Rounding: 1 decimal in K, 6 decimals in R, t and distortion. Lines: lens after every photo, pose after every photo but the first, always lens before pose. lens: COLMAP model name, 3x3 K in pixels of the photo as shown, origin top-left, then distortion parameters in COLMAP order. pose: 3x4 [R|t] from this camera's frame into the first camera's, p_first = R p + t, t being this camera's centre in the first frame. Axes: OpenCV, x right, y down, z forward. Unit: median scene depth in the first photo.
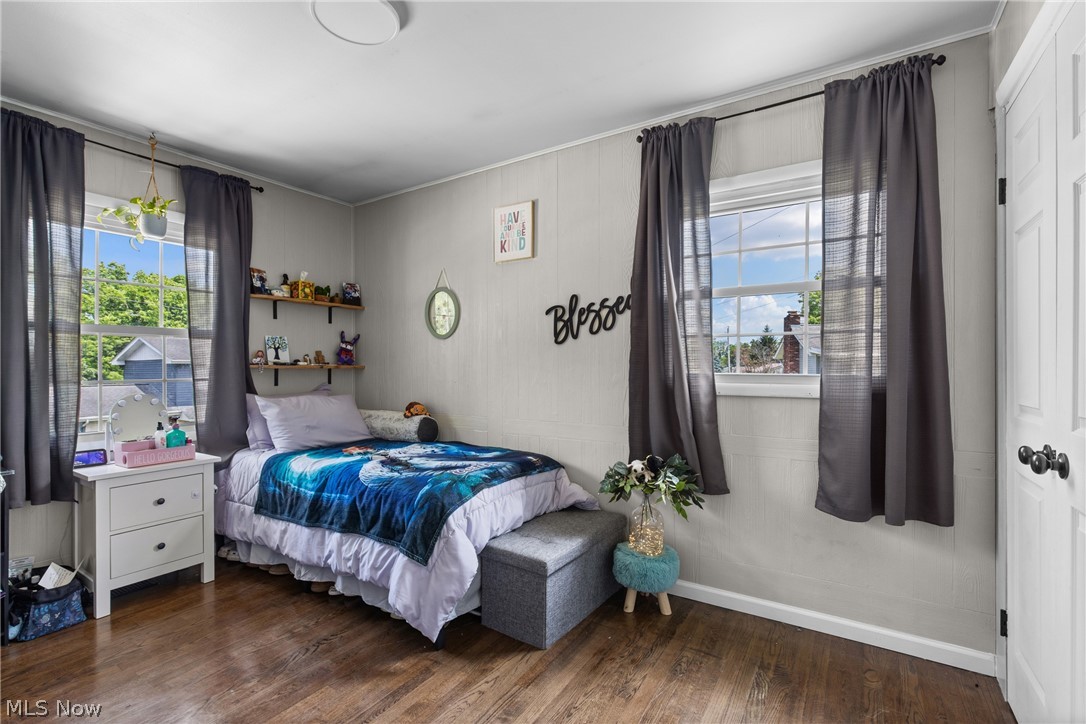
lens RADIAL K [[488.5, 0, 542.3], [0, 488.5, 368.0], [0, 0, 1]] dist [0.009150, -0.001107]
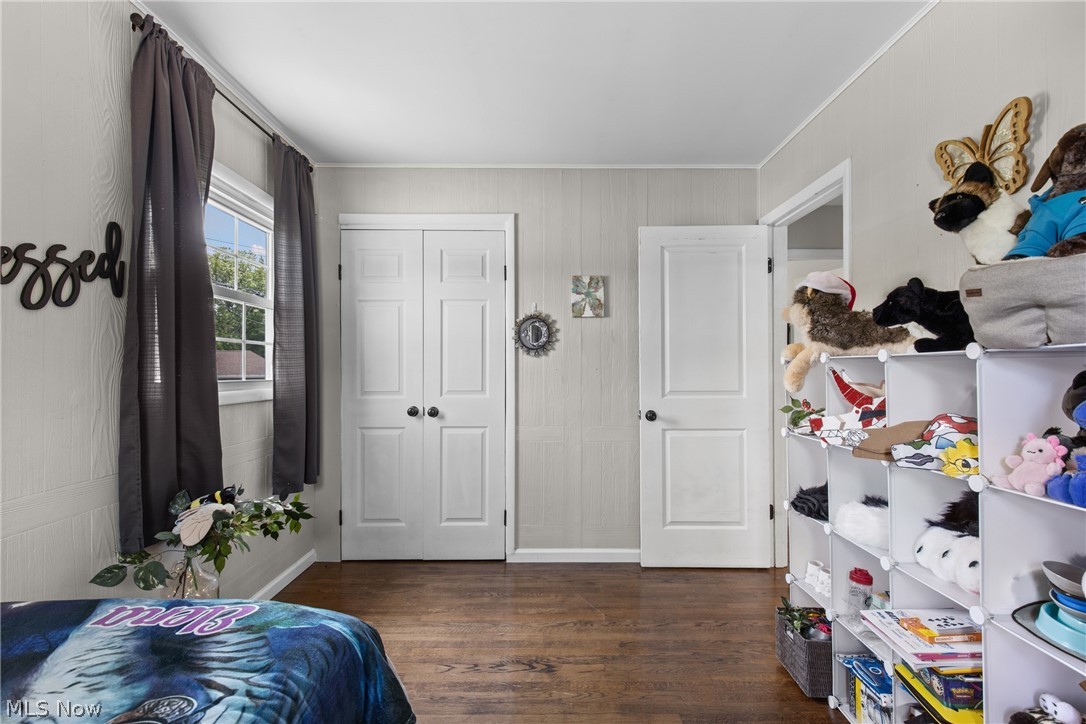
lens RADIAL K [[488.5, 0, 546.9], [0, 488.5, 365.9], [0, 0, 1]] dist [0.009150, -0.001107]
pose [[-0.550419, 0.004804, 0.834875, -0.596160], [0.003543, 0.999988, -0.003419, -0.009376], [-0.834881, 0.001076, -0.550429, 0.858234]]
